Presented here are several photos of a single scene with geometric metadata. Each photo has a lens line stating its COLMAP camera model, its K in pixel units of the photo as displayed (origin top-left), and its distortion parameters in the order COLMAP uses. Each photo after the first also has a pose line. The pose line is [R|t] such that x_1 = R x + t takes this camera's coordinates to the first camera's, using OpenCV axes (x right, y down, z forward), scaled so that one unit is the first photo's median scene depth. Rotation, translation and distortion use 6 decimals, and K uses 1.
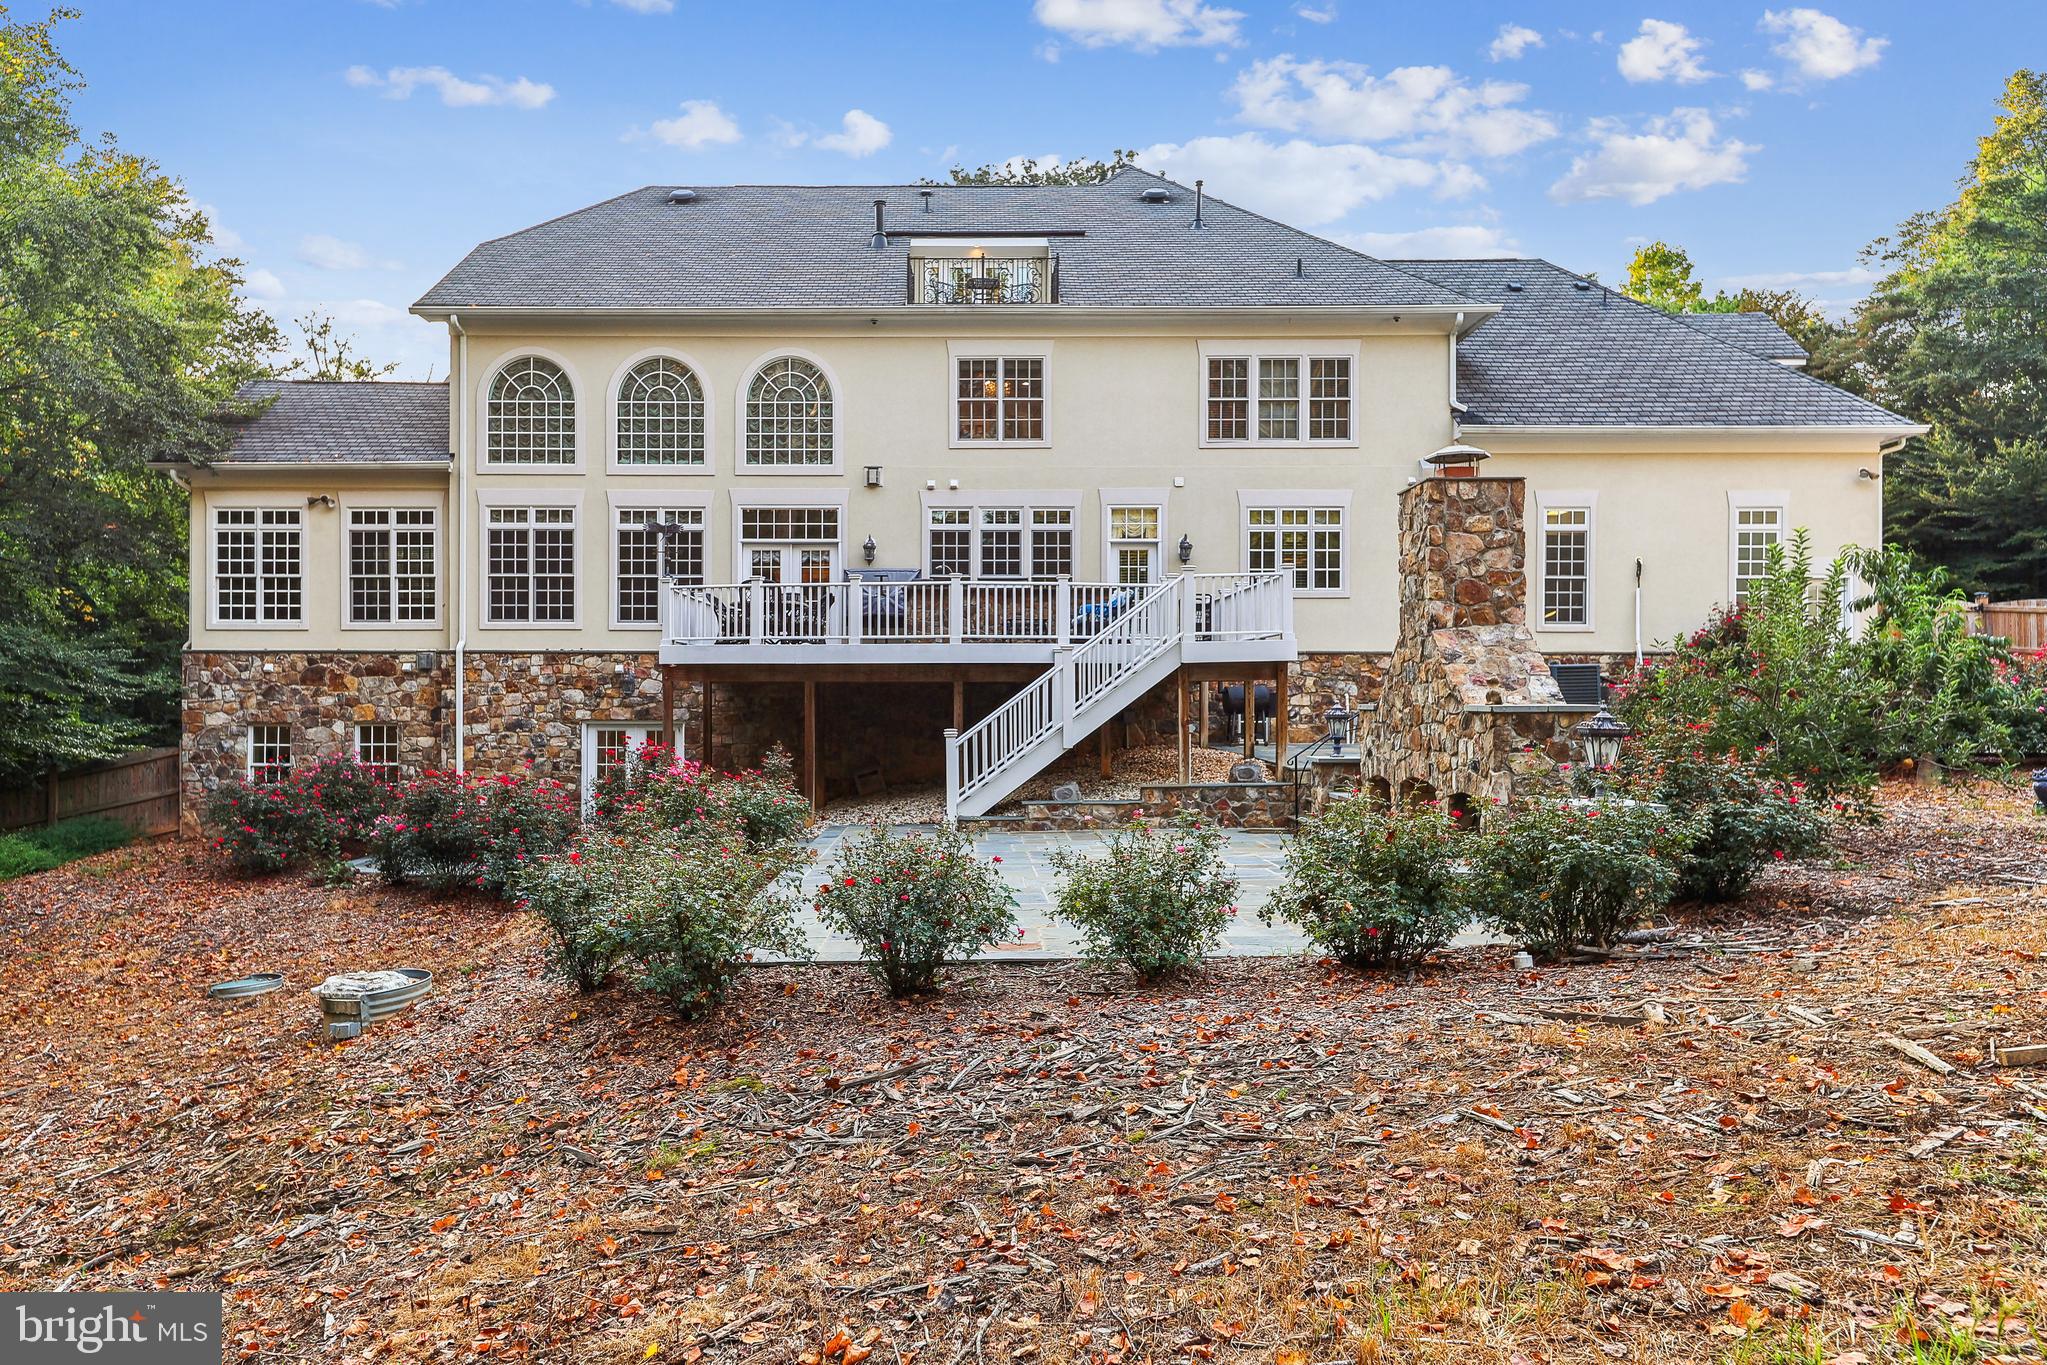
lens RADIAL K [[1421.1, 0, 1023.4], [0, 1421.1, 689.0], [0, 0, 1]] dist [0.000032, -0.000076]
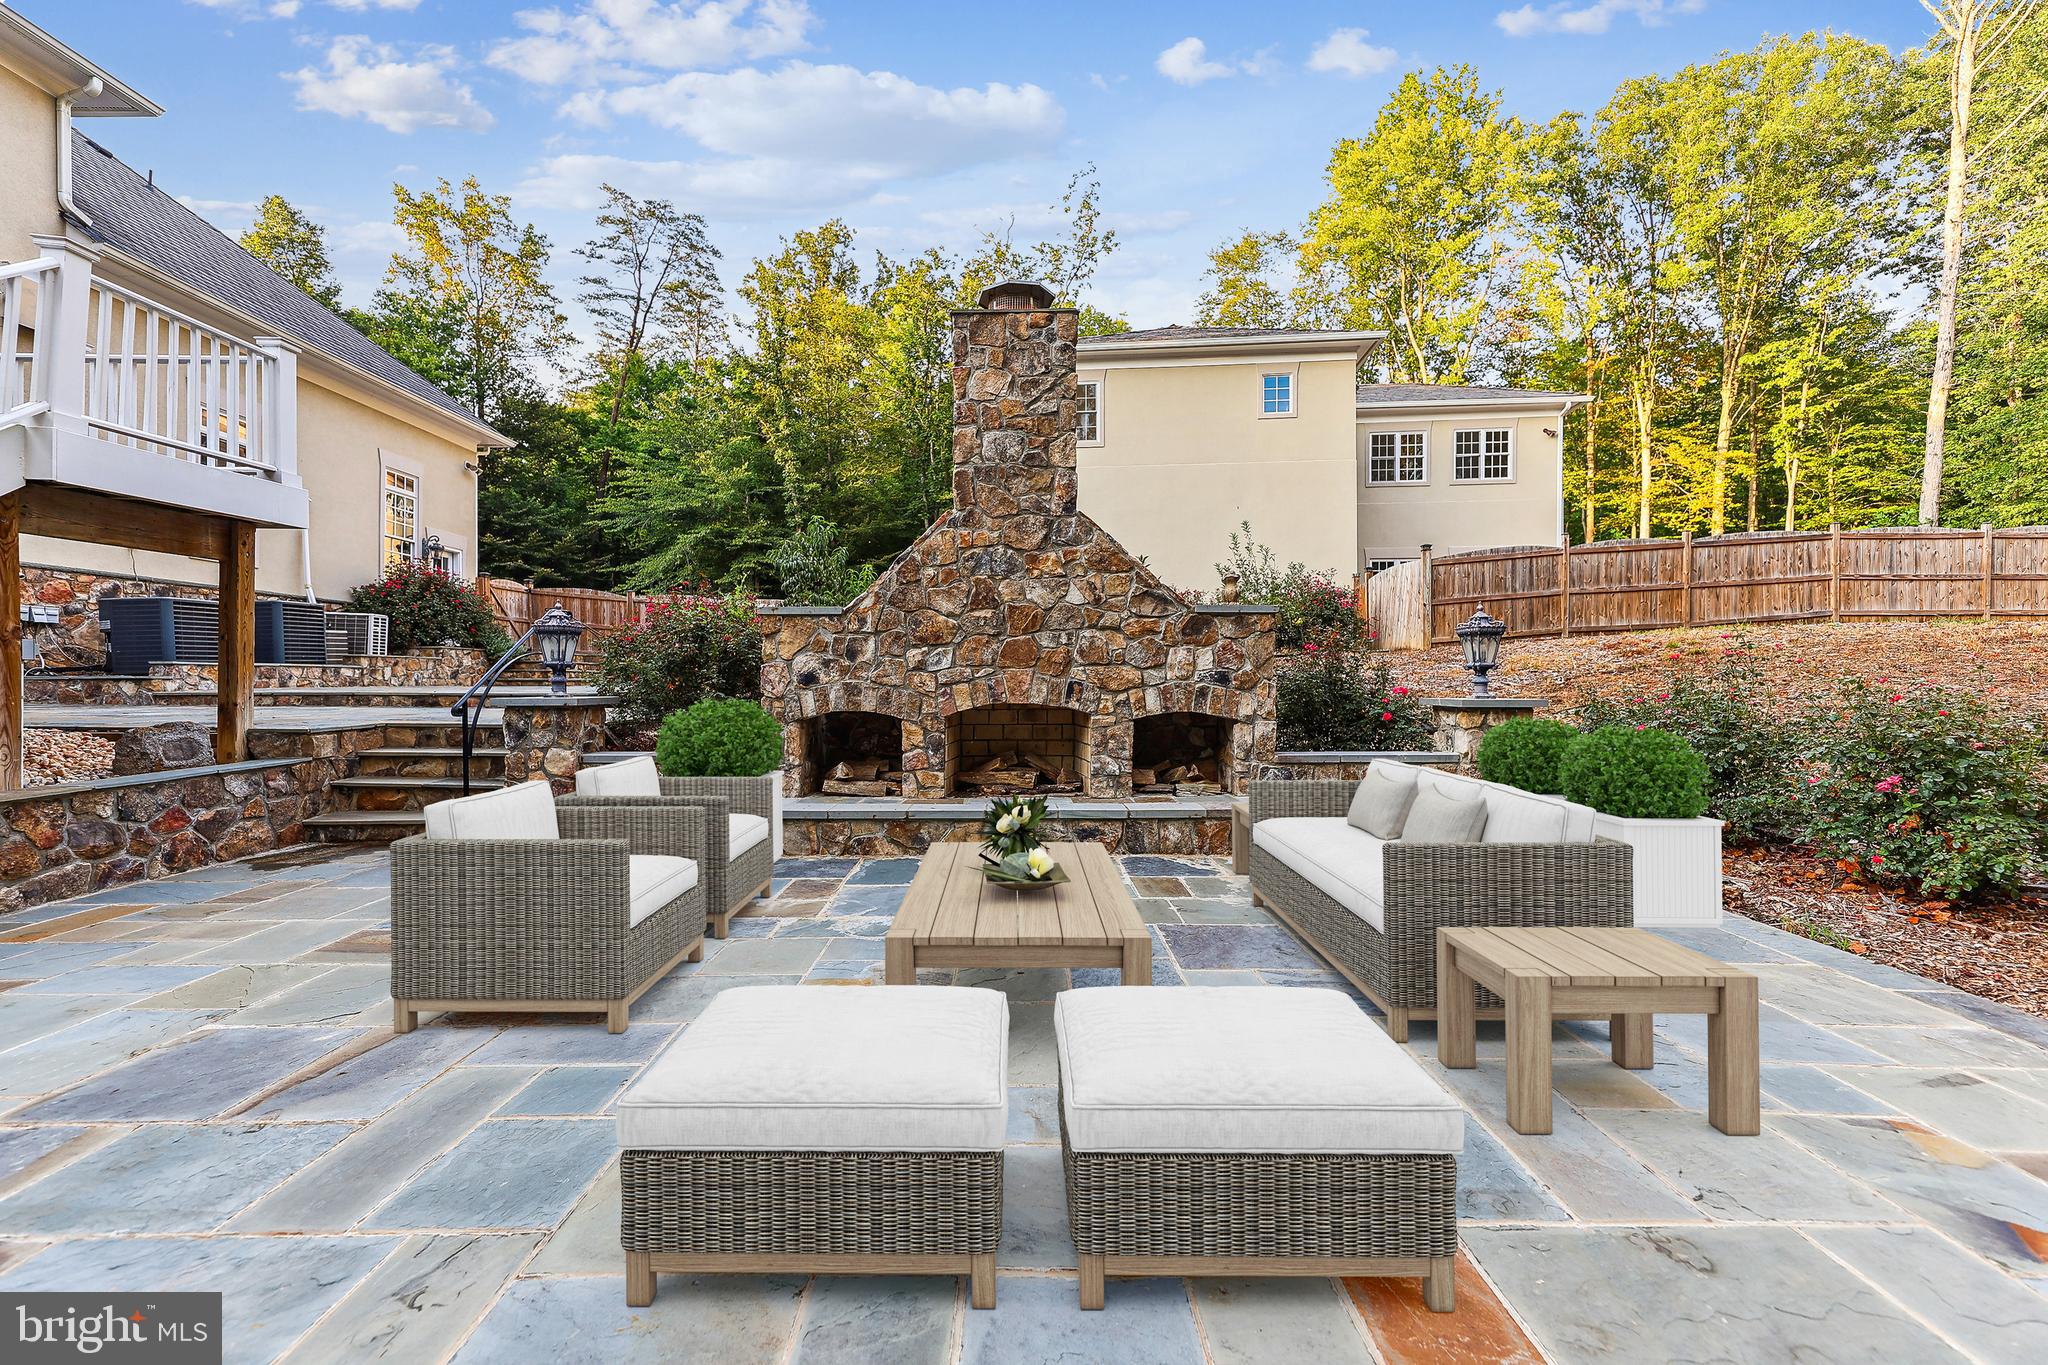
lens RADIAL K [[805.5, 0, 1020.4], [0, 805.5, 679.1], [0, 0, 1]] dist [0.000637, 0.000058]
pose [[0.011857, 0.002777, 0.999926, -0.107103], [-0.002455, 0.999993, -0.002748, 0.037310], [-0.999927, -0.002422, 0.011864, 0.732475]]
